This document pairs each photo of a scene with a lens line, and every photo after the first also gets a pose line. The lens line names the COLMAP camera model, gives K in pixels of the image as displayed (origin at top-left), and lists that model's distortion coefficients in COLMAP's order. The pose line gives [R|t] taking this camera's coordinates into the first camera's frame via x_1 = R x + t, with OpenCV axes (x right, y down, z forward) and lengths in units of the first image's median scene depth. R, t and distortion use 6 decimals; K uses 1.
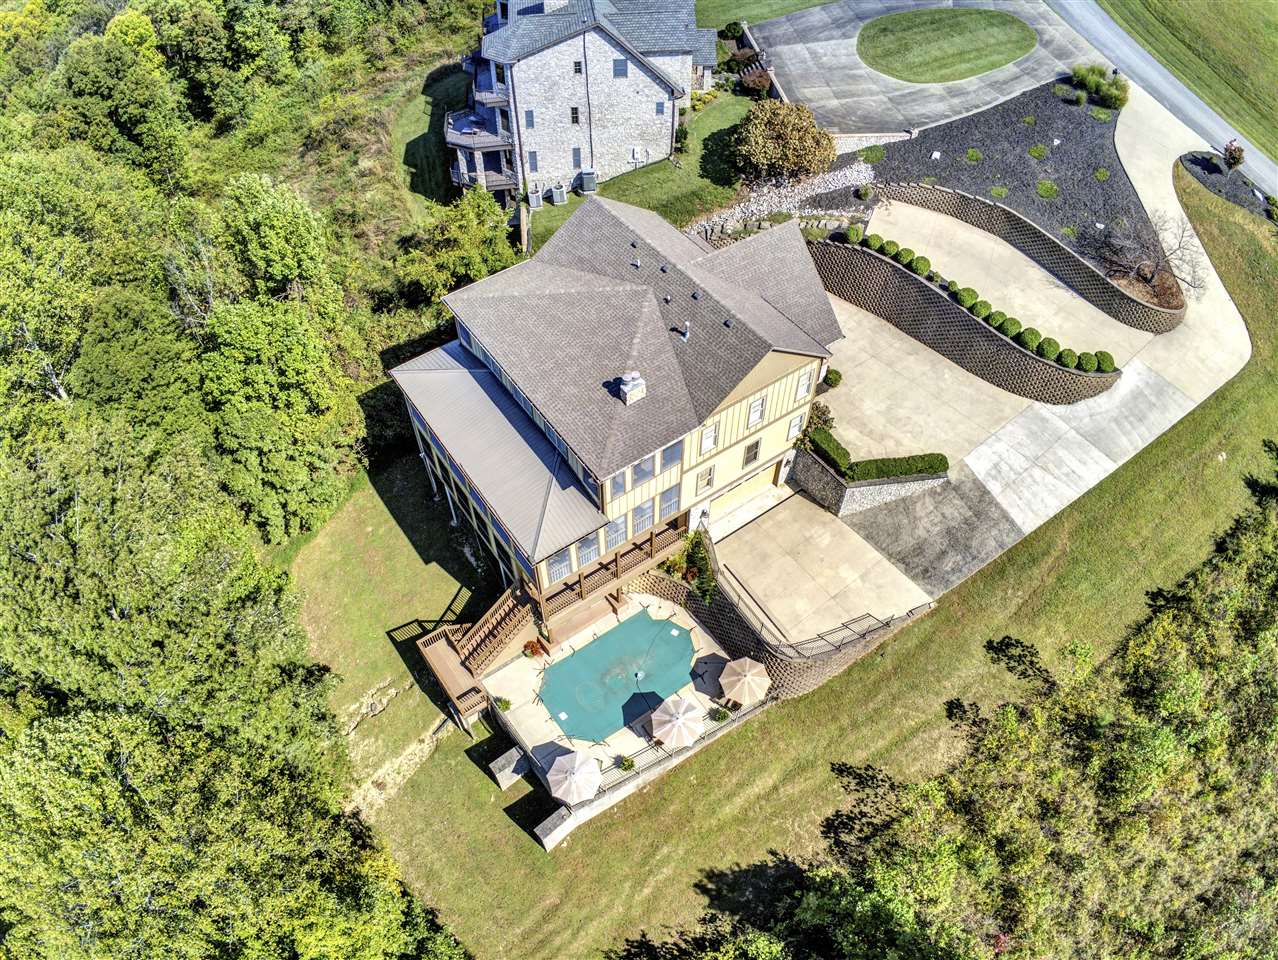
lens RADIAL K [[867.2, 0, 637.7], [0, 867.2, 488.7], [0, 0, 1]] dist [-0.259298, 0.039948]
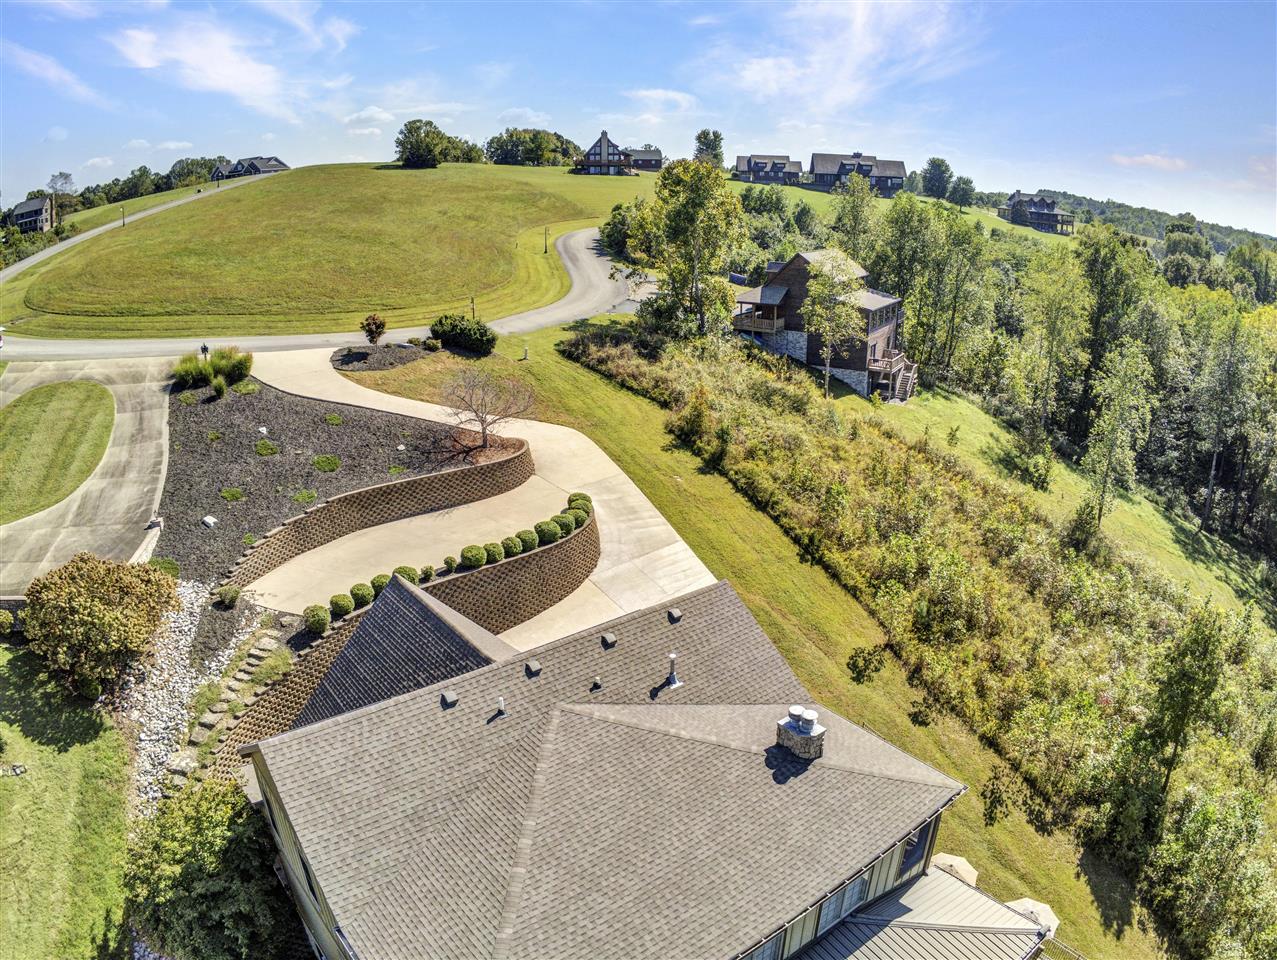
lens RADIAL K [[866.5, 0, 636.4], [0, 866.5, 484.0], [0, 0, 1]] dist [-0.259298, 0.039948]
pose [[-0.052468, -0.331023, 0.942163, -0.398648], [0.788843, 0.564788, 0.242365, -0.363659], [-0.612351, 0.755935, 0.231492, 0.670315]]
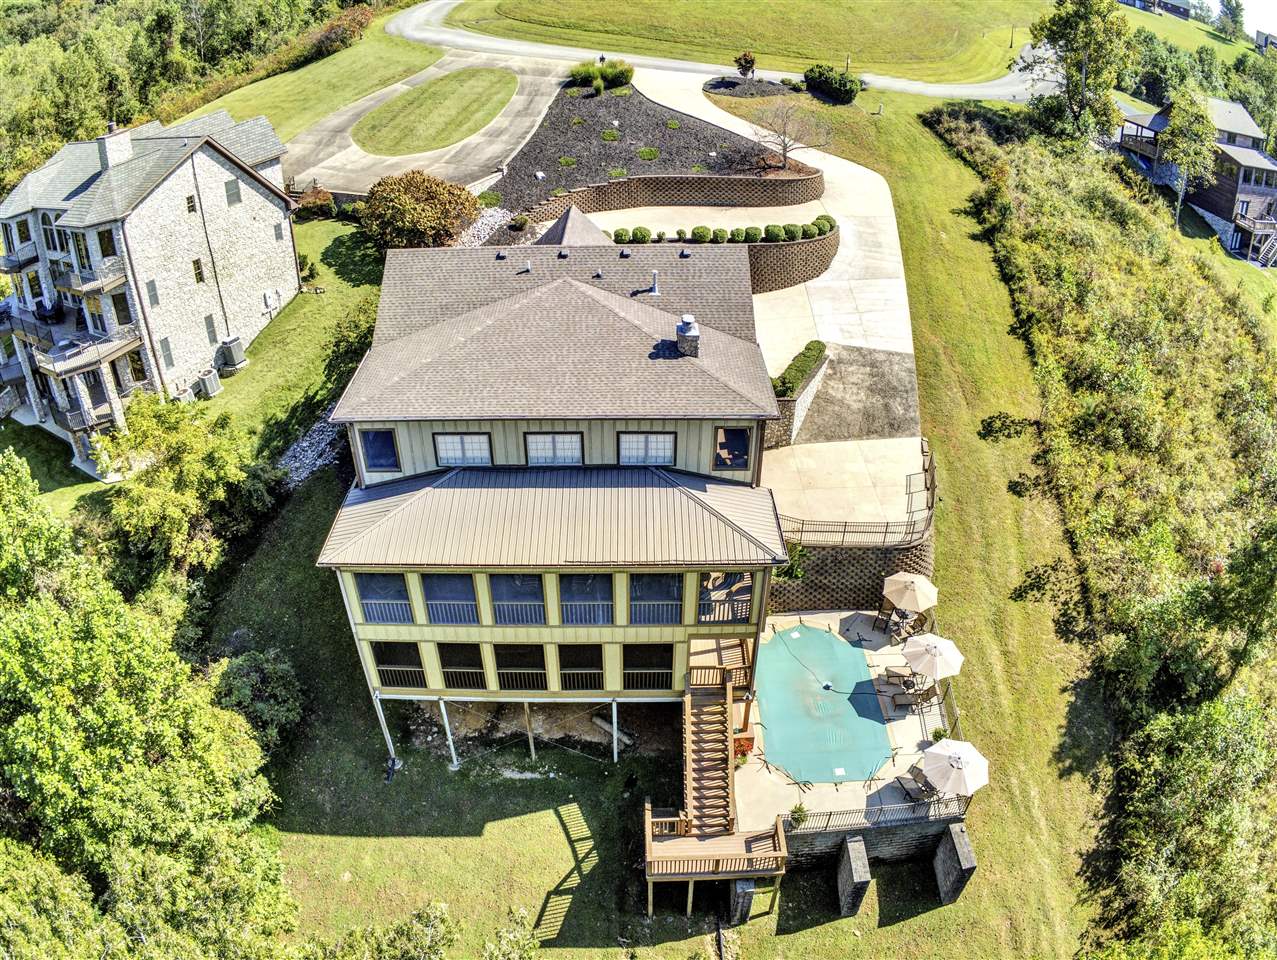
lens RADIAL K [[866.5, 0, 638.7], [0, 866.5, 483.8], [0, 0, 1]] dist [-0.259298, 0.039948]
pose [[0.569593, -0.462421, 0.679508, -0.527763], [0.648454, 0.760816, -0.025809, -0.019125], [-0.505046, 0.455330, 0.733214, 0.416561]]
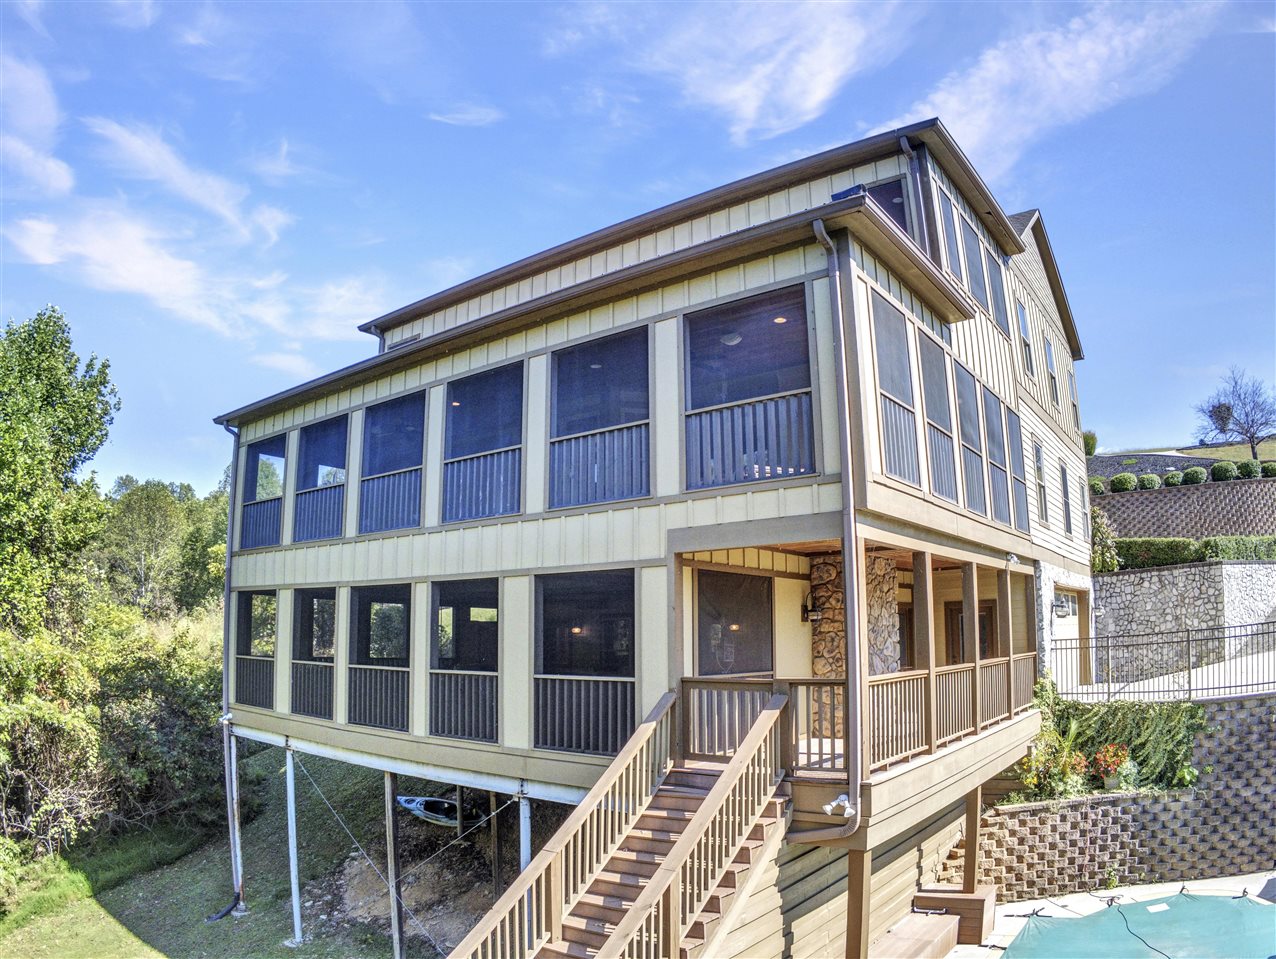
lens RADIAL K [[865.8, 0, 639.9], [0, 865.8, 470.6], [0, 0, 1]] dist [-0.259298, 0.039948]
pose [[0.957591, 0.053821, 0.283059, -0.200957], [0.230202, 0.447899, -0.863941, 0.259491], [-0.173279, 0.892463, 0.416514, 0.803056]]
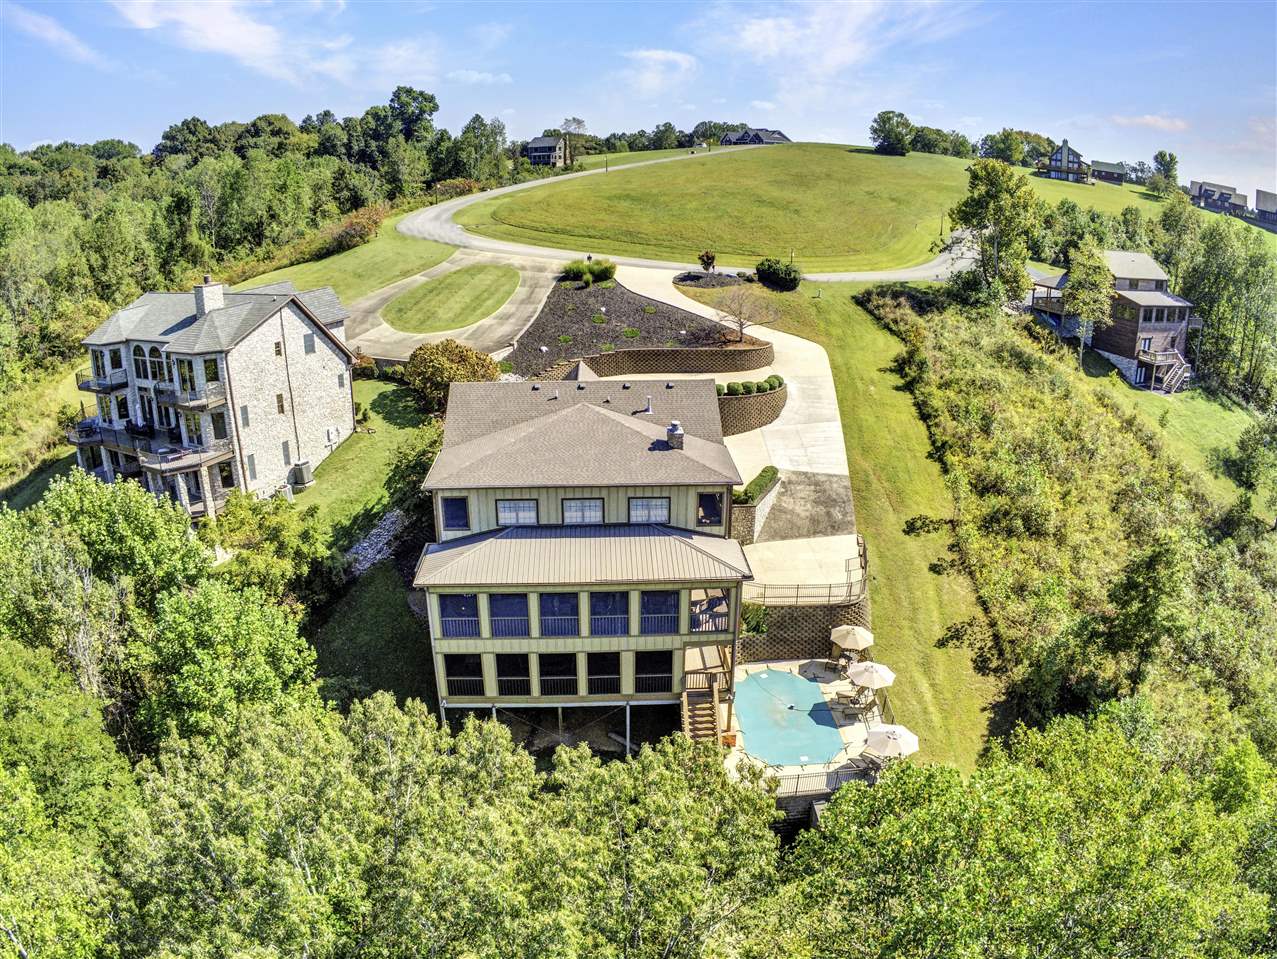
lens RADIAL K [[866.5, 0, 643.5], [0, 866.5, 484.1], [0, 0, 1]] dist [-0.259298, 0.039948]
pose [[0.529323, -0.294870, 0.795531, -0.785931], [0.667829, 0.723129, -0.176320, 0.082843], [-0.523280, 0.624609, 0.579691, 0.336559]]
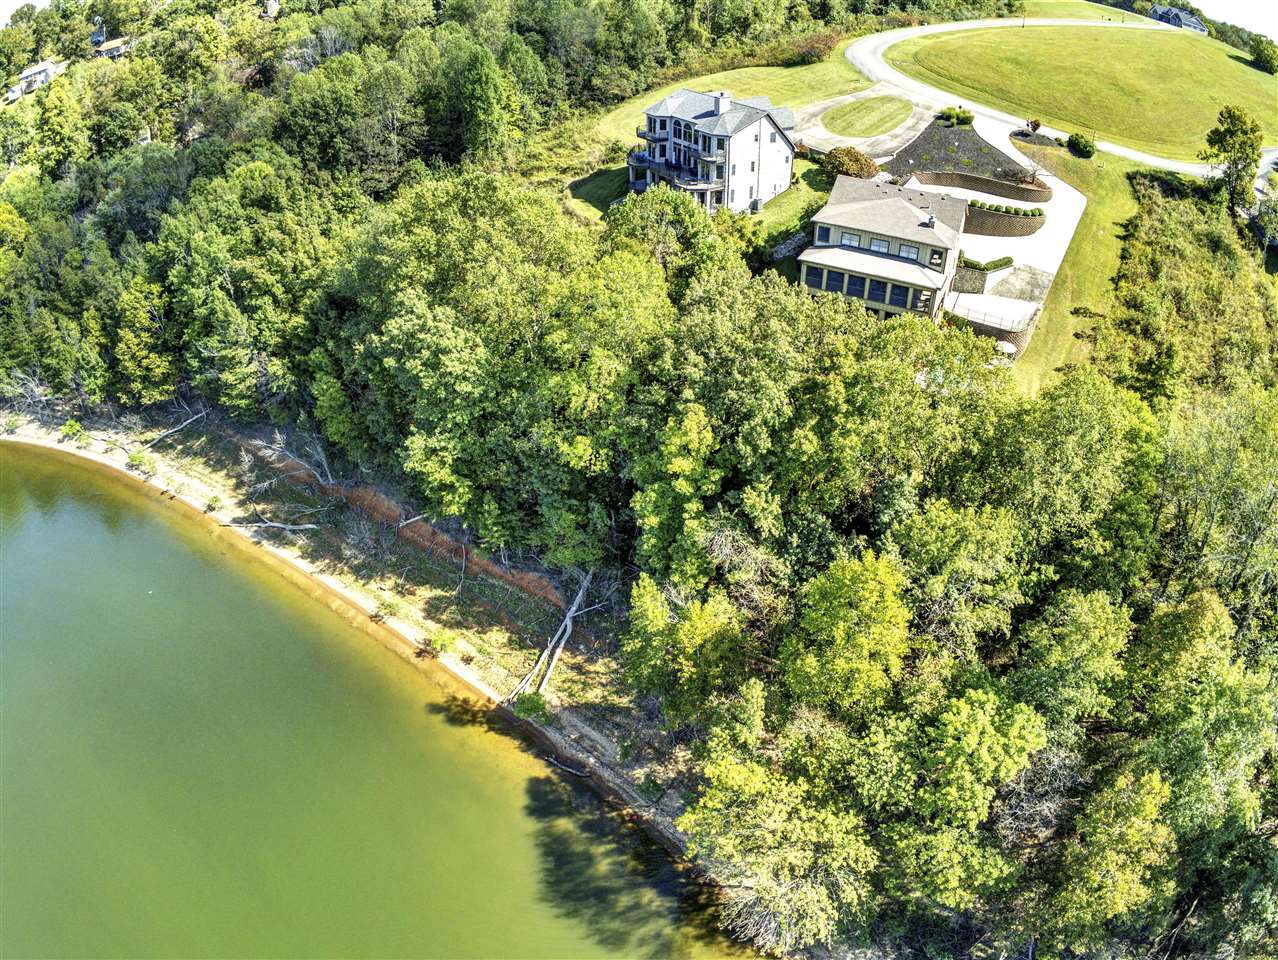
lens RADIAL K [[867.2, 0, 637.1], [0, 867.2, 483.1], [0, 0, 1]] dist [-0.259298, 0.039948]
pose [[0.888741, -0.271334, 0.369482, -1.435186], [0.362216, 0.909667, -0.203237, 0.570701], [-0.280961, 0.314458, 0.906740, -0.466495]]
